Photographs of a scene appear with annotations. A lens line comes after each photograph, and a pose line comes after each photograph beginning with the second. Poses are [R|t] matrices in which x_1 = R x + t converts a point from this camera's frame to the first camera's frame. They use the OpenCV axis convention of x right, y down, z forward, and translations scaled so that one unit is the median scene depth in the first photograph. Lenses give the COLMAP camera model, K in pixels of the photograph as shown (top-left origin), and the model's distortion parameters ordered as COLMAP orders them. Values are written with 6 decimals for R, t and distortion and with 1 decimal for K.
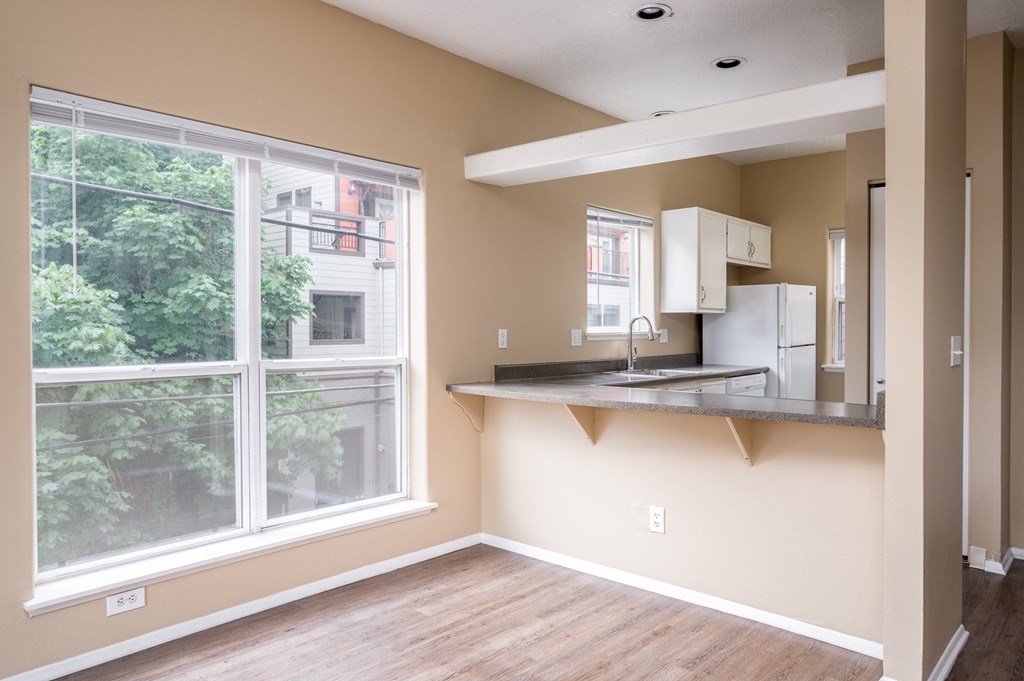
lens RADIAL K [[723.3, 0, 512.0], [0, 723.3, 340.5], [0, 0, 1]] dist [0.008273, -0.001038]
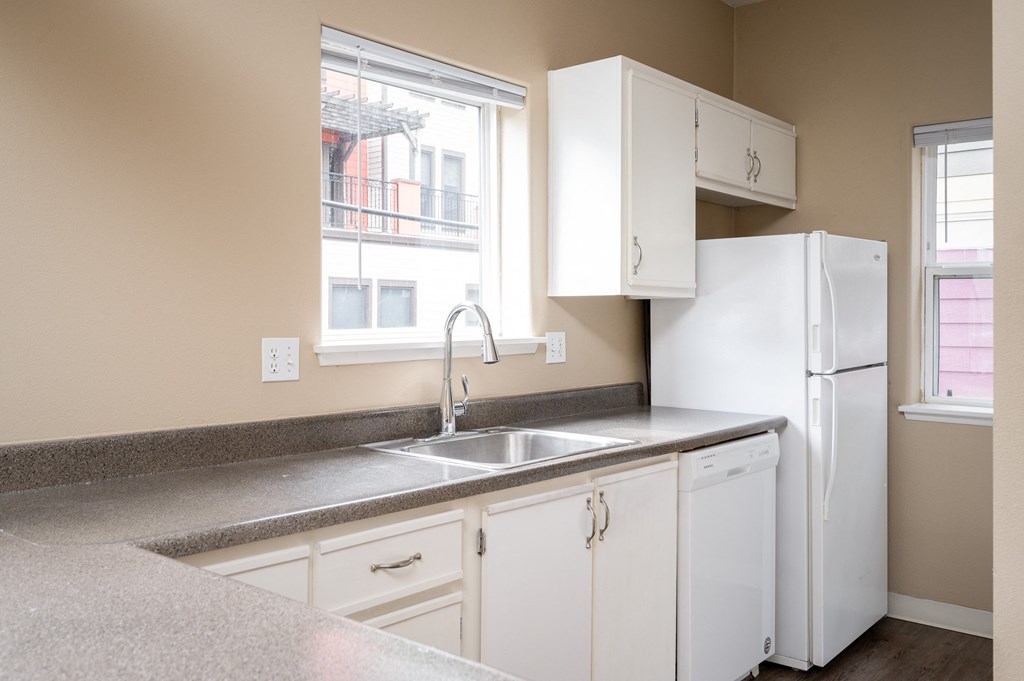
lens RADIAL K [[911.1, 0, 513.0], [0, 911.1, 319.9], [0, 0, 1]] dist [-0.012431, -0.004740]
pose [[0.999807, 0.000985, 0.019642, 0.189217], [-0.000591, 0.999799, -0.020035, -0.013666], [-0.019658, 0.020019, 0.999606, 0.476940]]
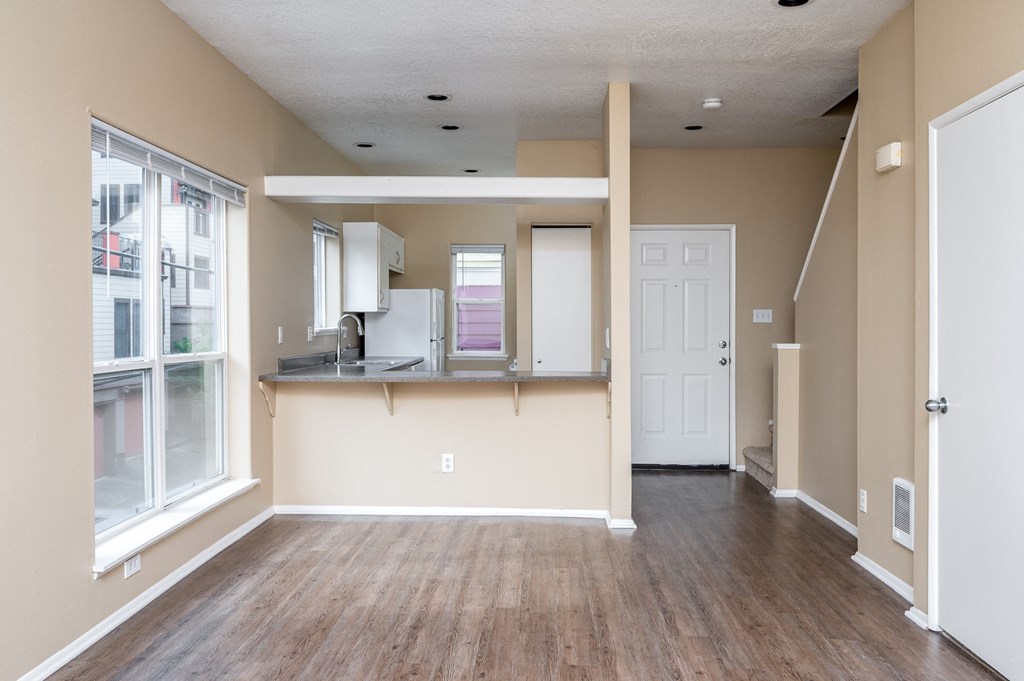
lens RADIAL K [[848.2, 0, 512.0], [0, 848.2, 340.5], [0, 0, 1]] dist [0.000150, 0.002813]
pose [[0.774462, -0.016998, 0.632392, -0.475444], [0.017310, 0.999834, 0.005676, 0.004043], [-0.632383, 0.006551, 0.774628, -0.219038]]
